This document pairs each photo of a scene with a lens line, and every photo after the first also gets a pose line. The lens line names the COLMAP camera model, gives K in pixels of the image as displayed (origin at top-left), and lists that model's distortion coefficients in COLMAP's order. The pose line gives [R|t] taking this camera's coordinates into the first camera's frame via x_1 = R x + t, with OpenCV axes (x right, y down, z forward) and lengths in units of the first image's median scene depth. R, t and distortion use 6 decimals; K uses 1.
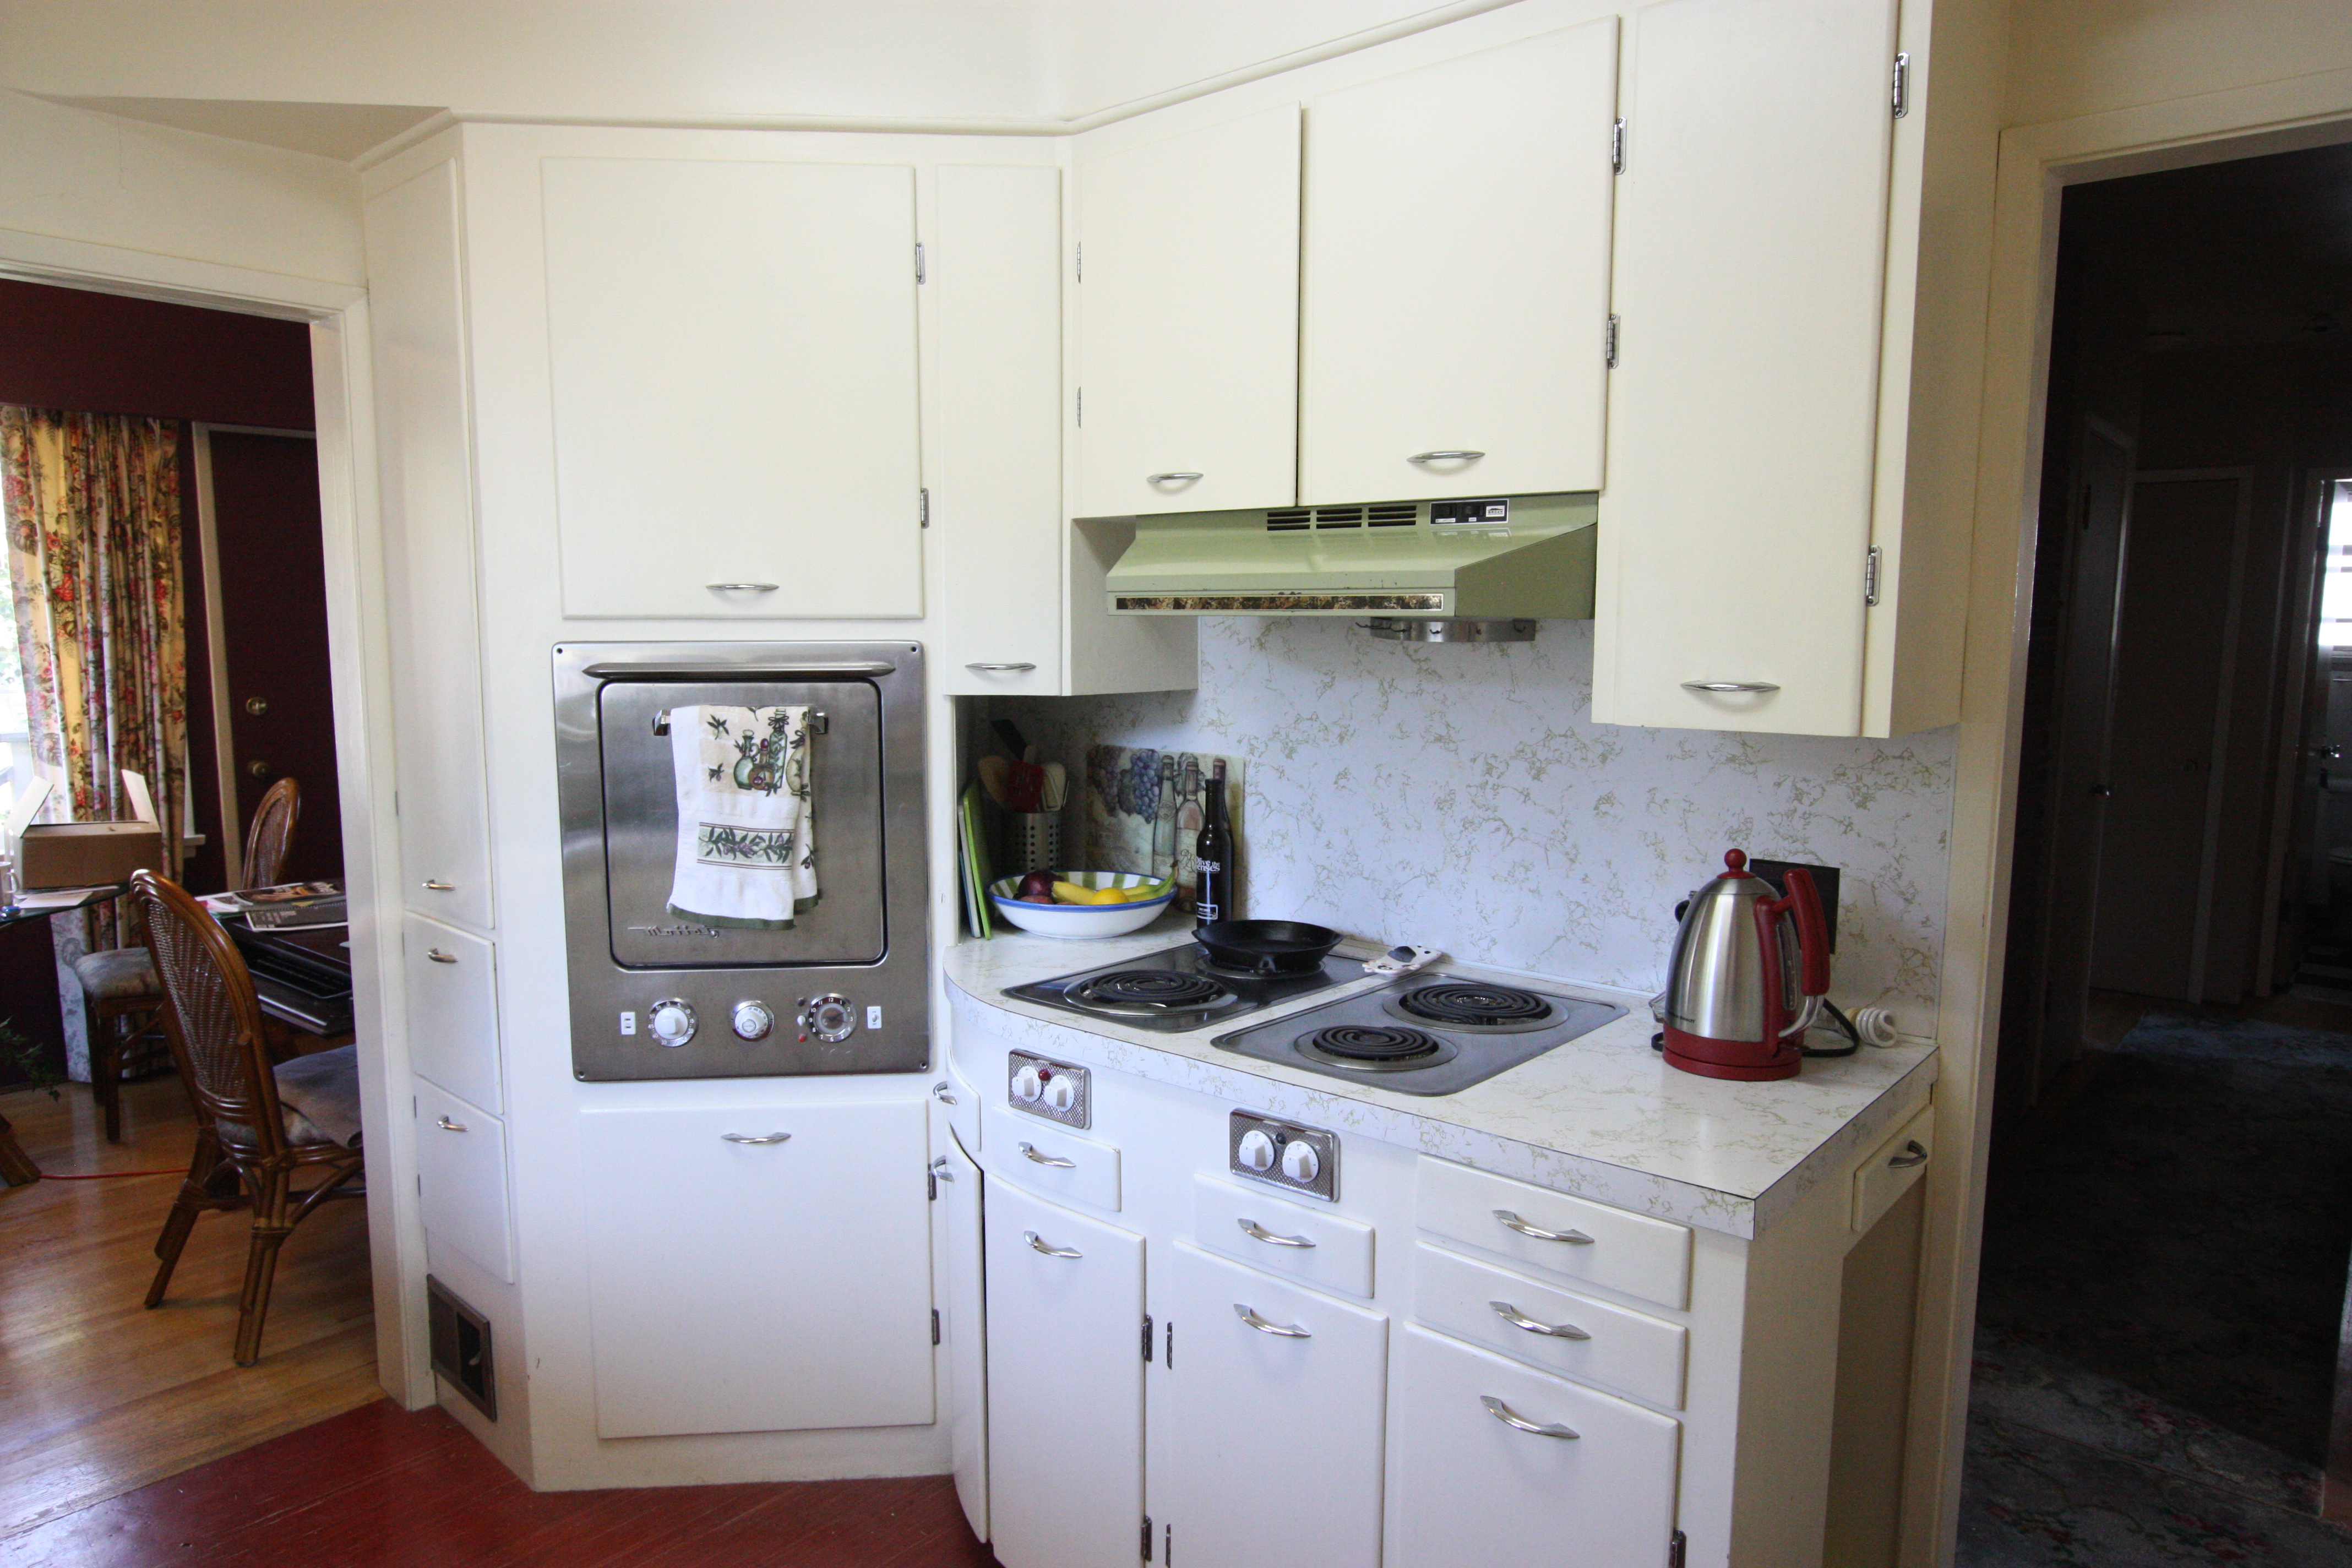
lens RADIAL K [[1400.8, 0, 1170.1], [0, 1400.8, 778.3], [0, 0, 1]] dist [-0.013293, 0.006010]
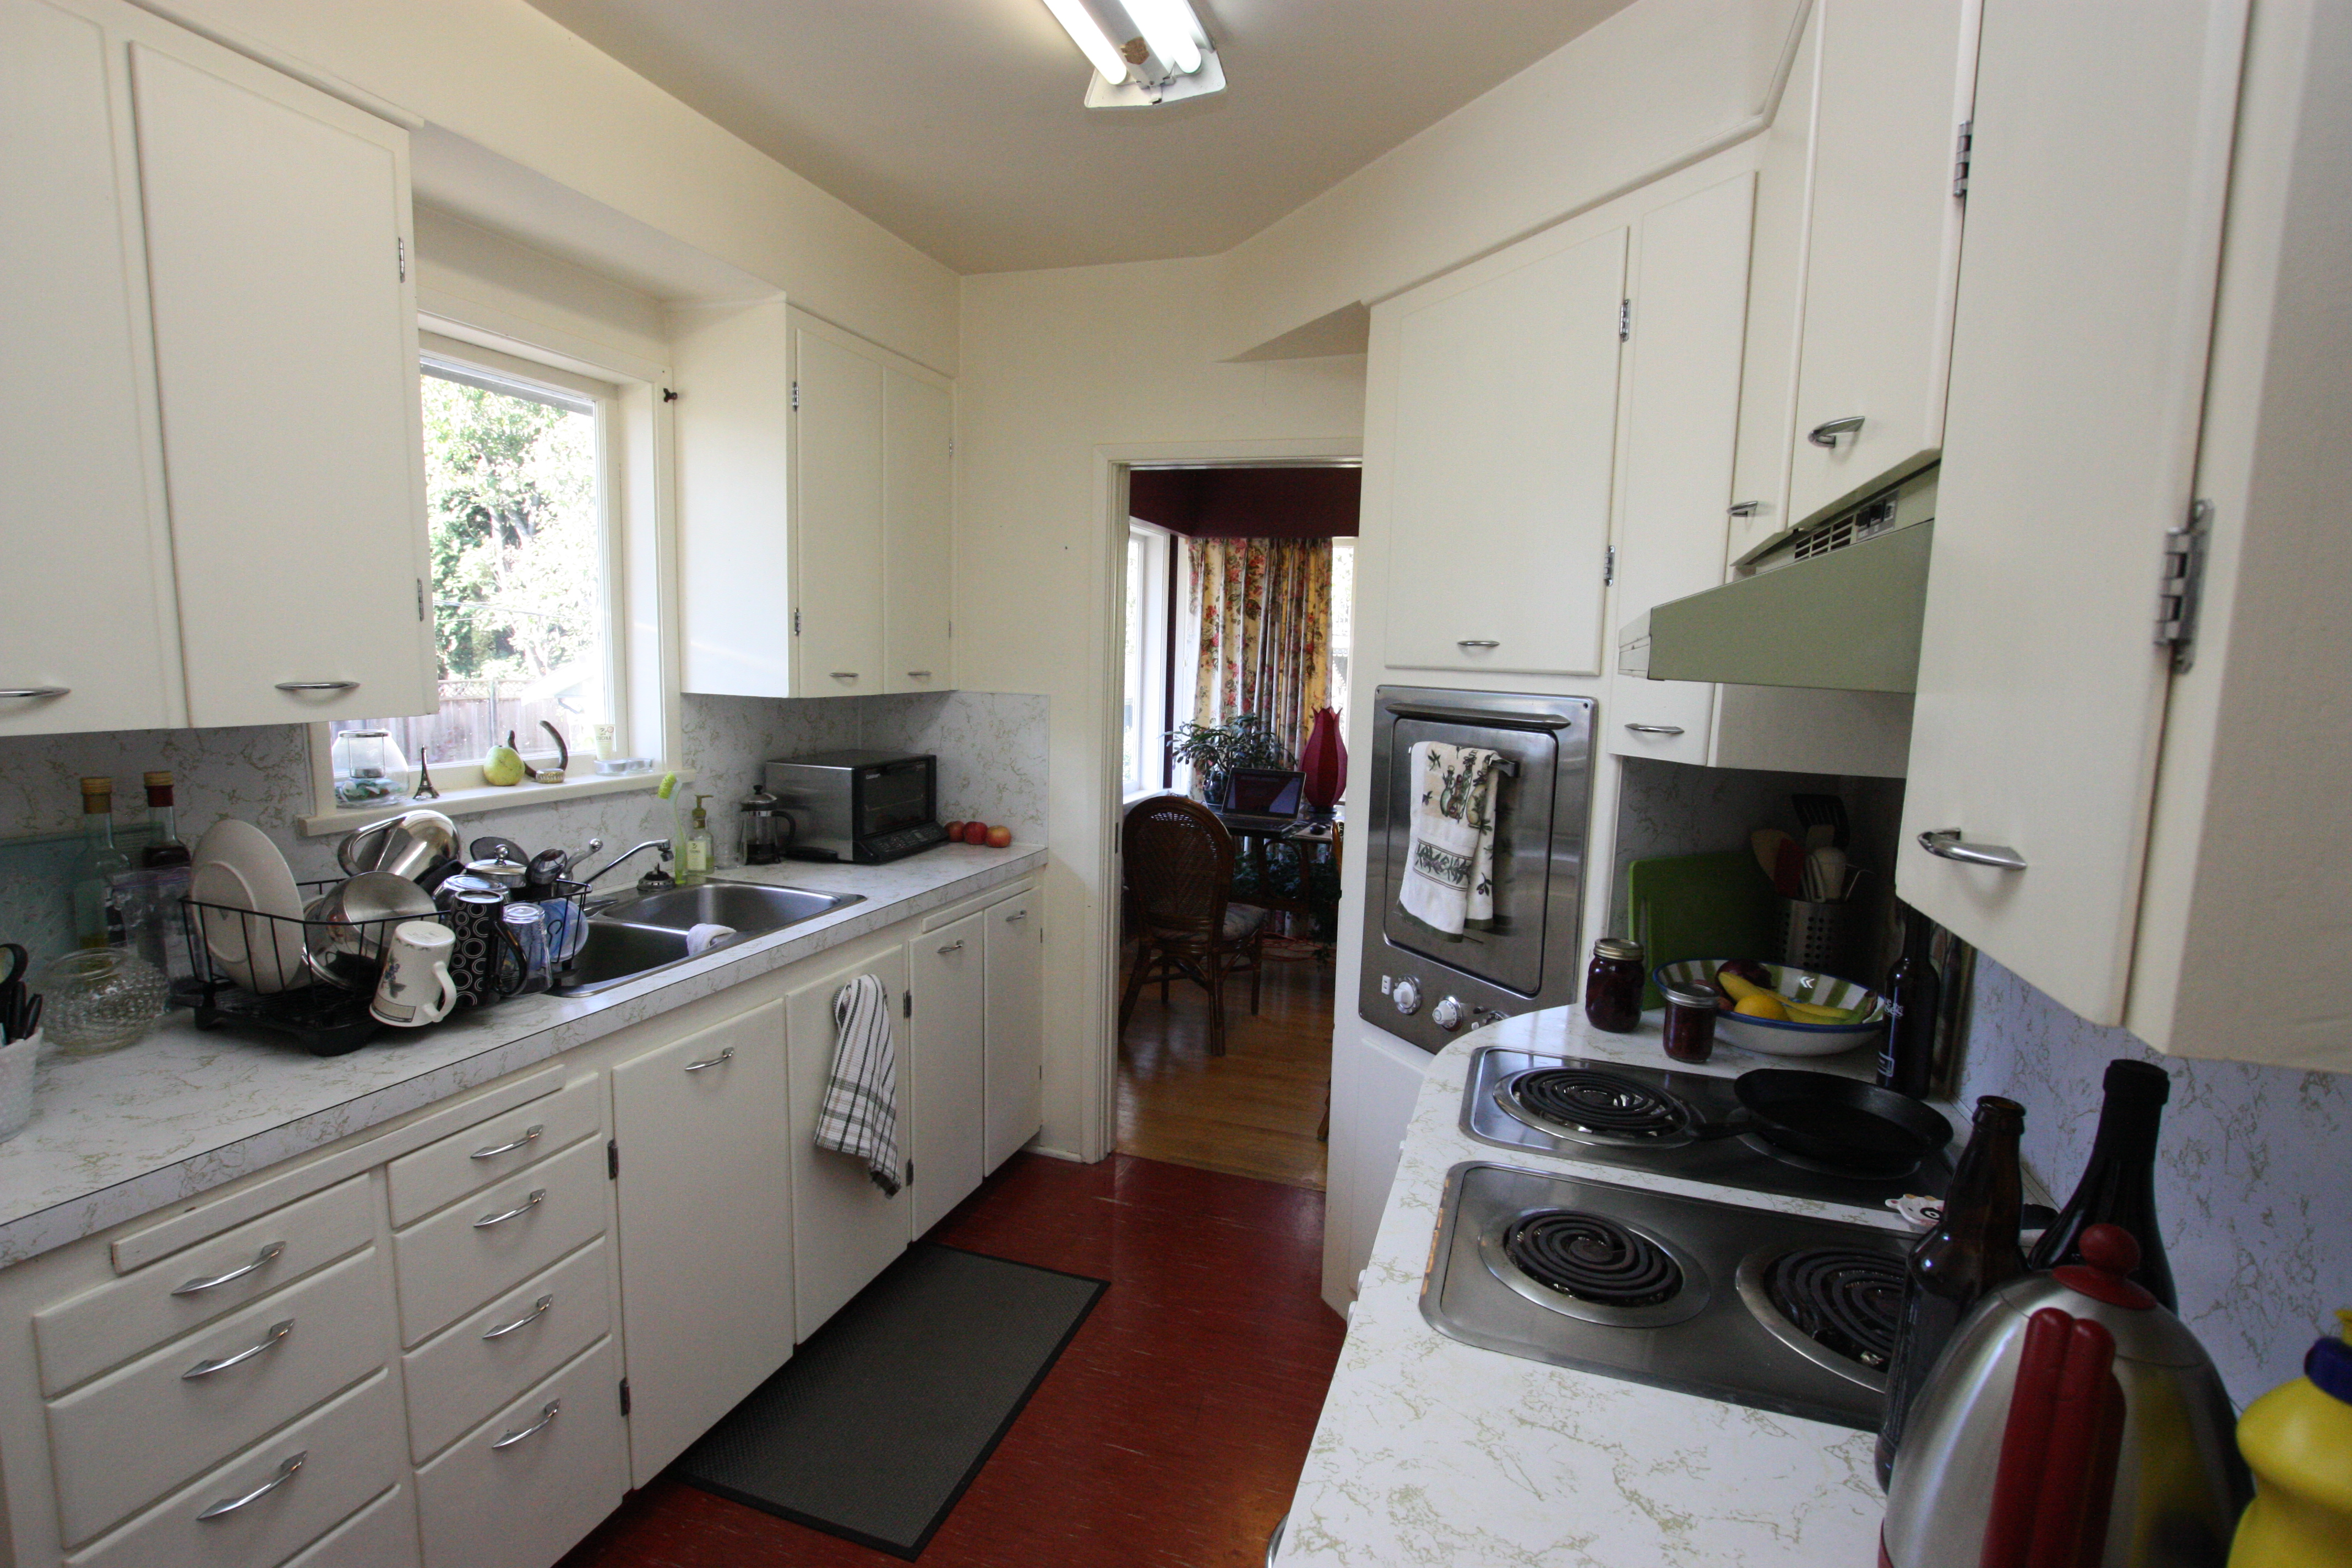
lens RADIAL K [[1100.5, 0, 1175.8], [0, 1100.5, 798.3], [0, 0, 1]] dist [-0.001666, -0.000124]
pose [[0.380175, 0.130163, -0.915710, 0.454177], [-0.132623, 0.987489, 0.085305, -0.055356], [0.915357, 0.089013, 0.392681, 0.430885]]
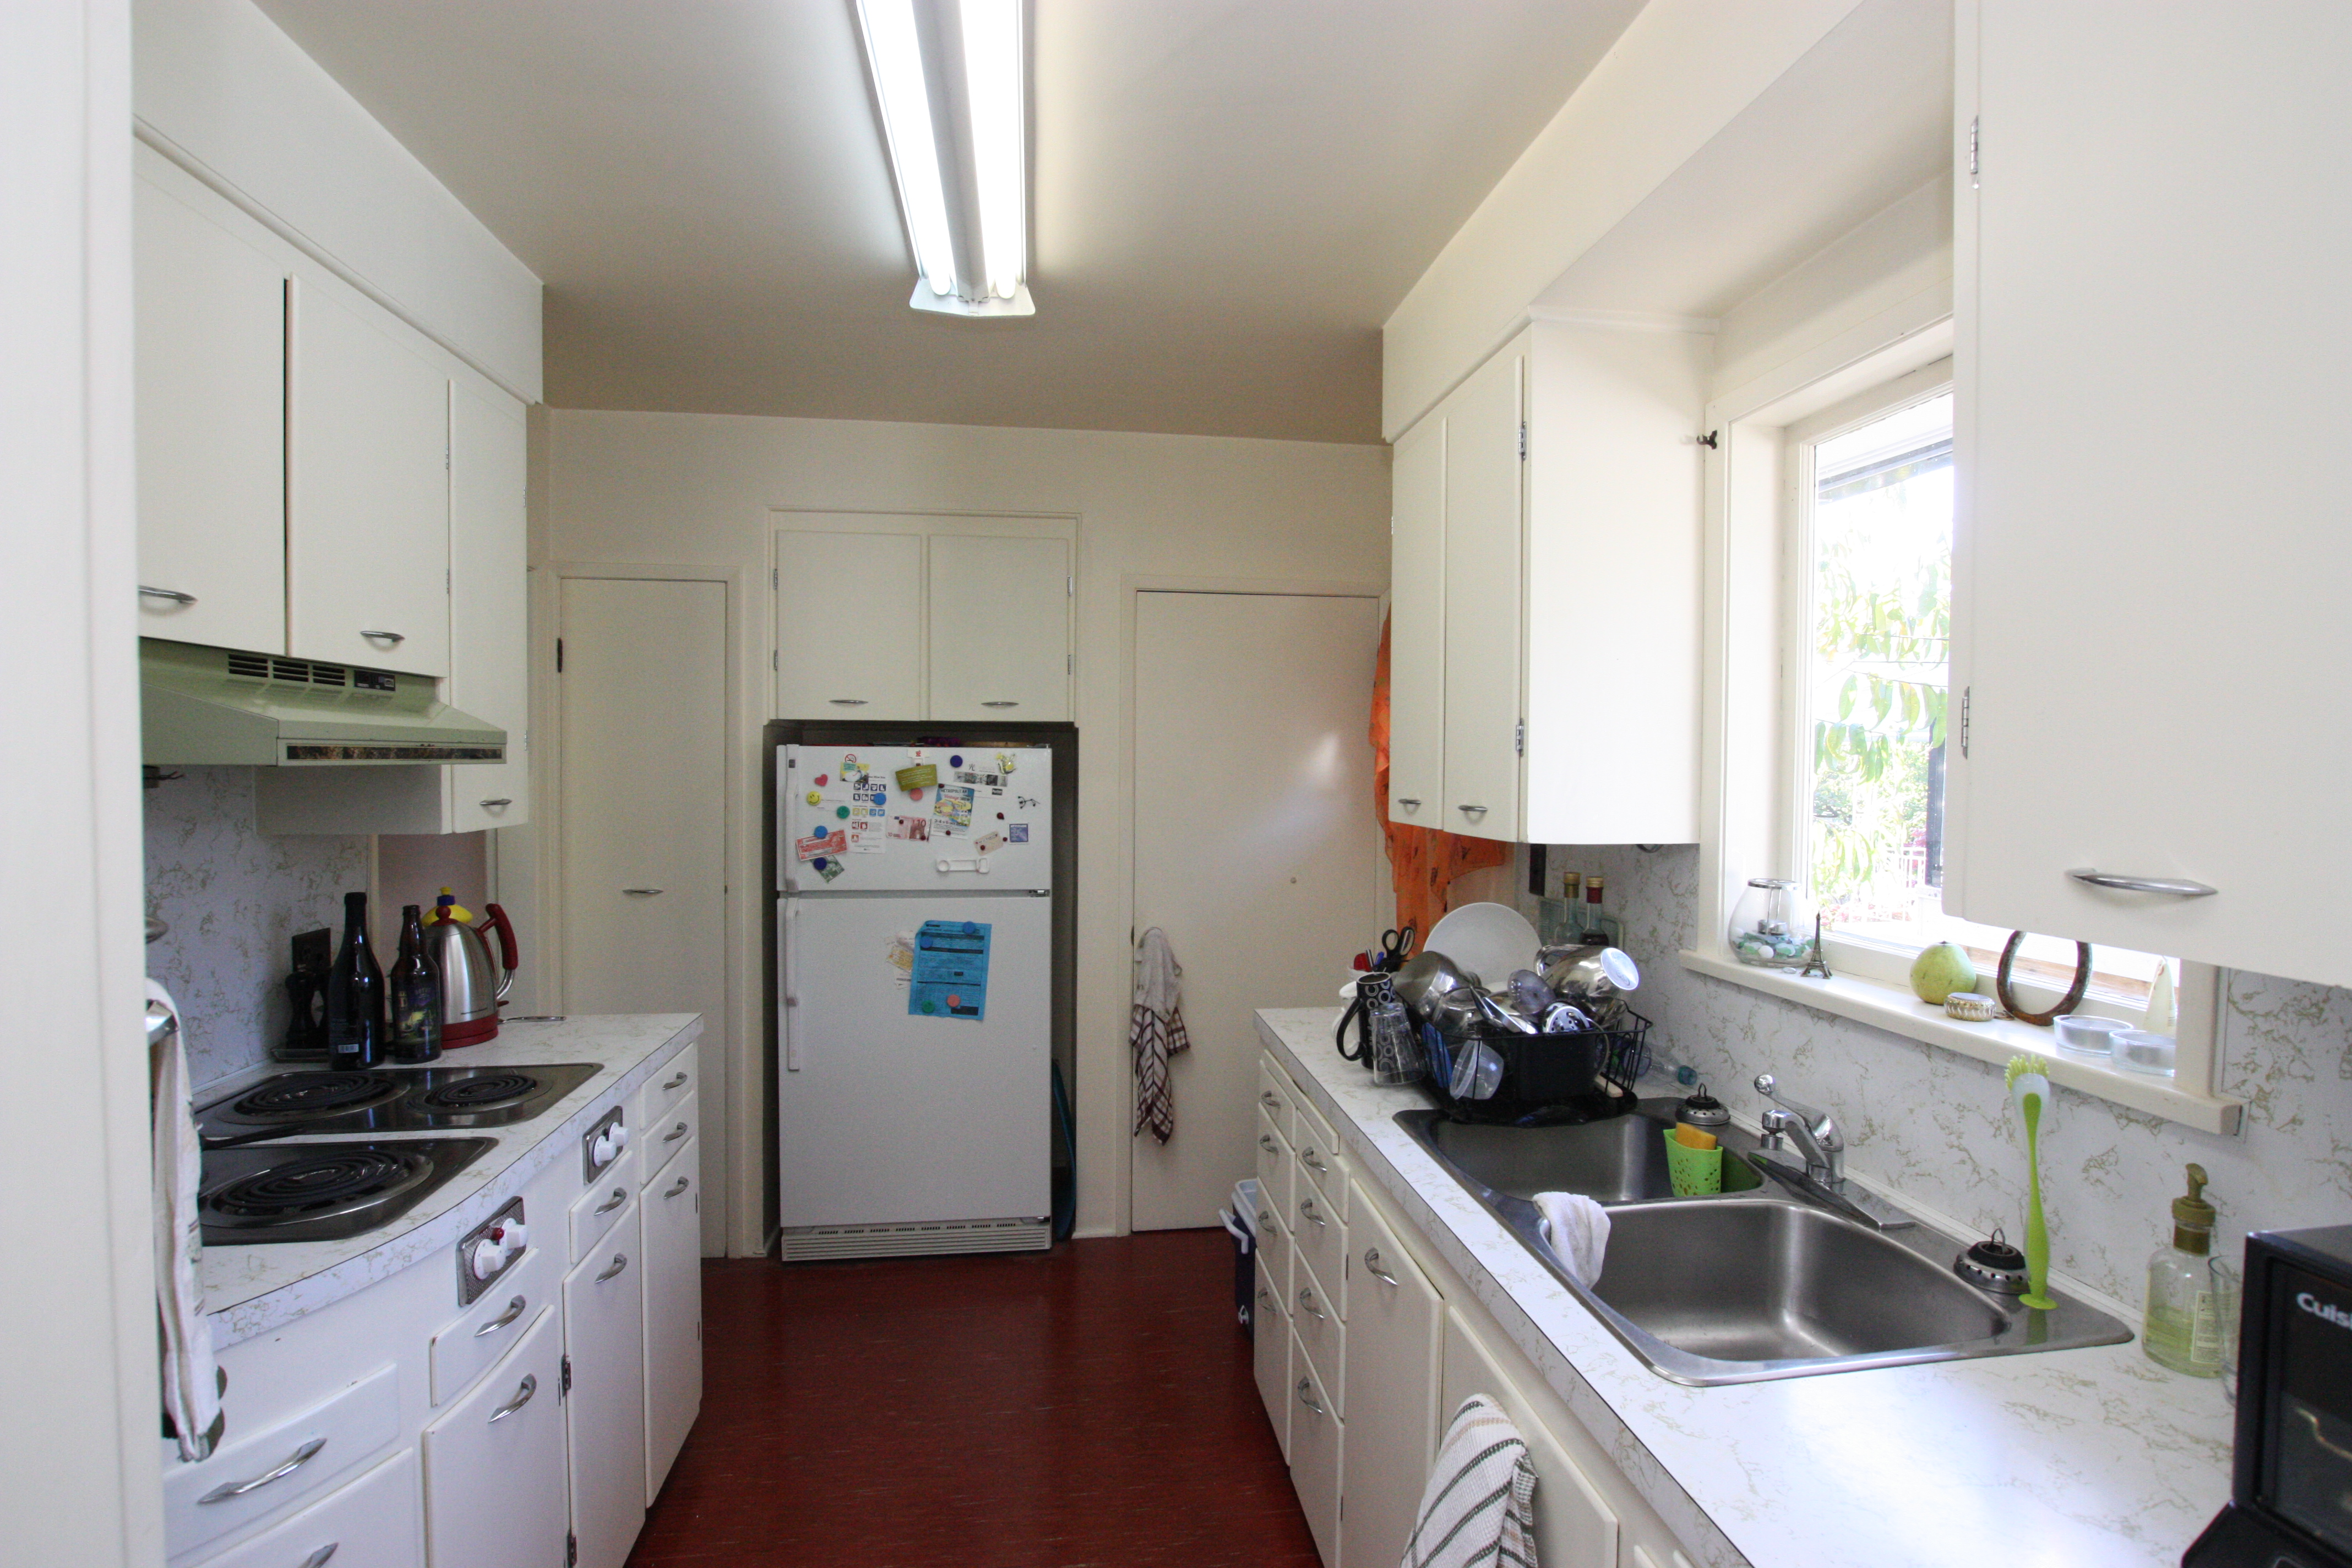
lens RADIAL K [[1100.5, 0, 1178.2], [0, 1100.5, 785.8], [0, 0, 1]] dist [-0.001666, -0.000124]
pose [[-0.749386, -0.024825, 0.661668, -0.803057], [0.066167, 0.991487, 0.112137, -0.129479], [-0.658819, 0.127814, -0.741364, 1.029090]]
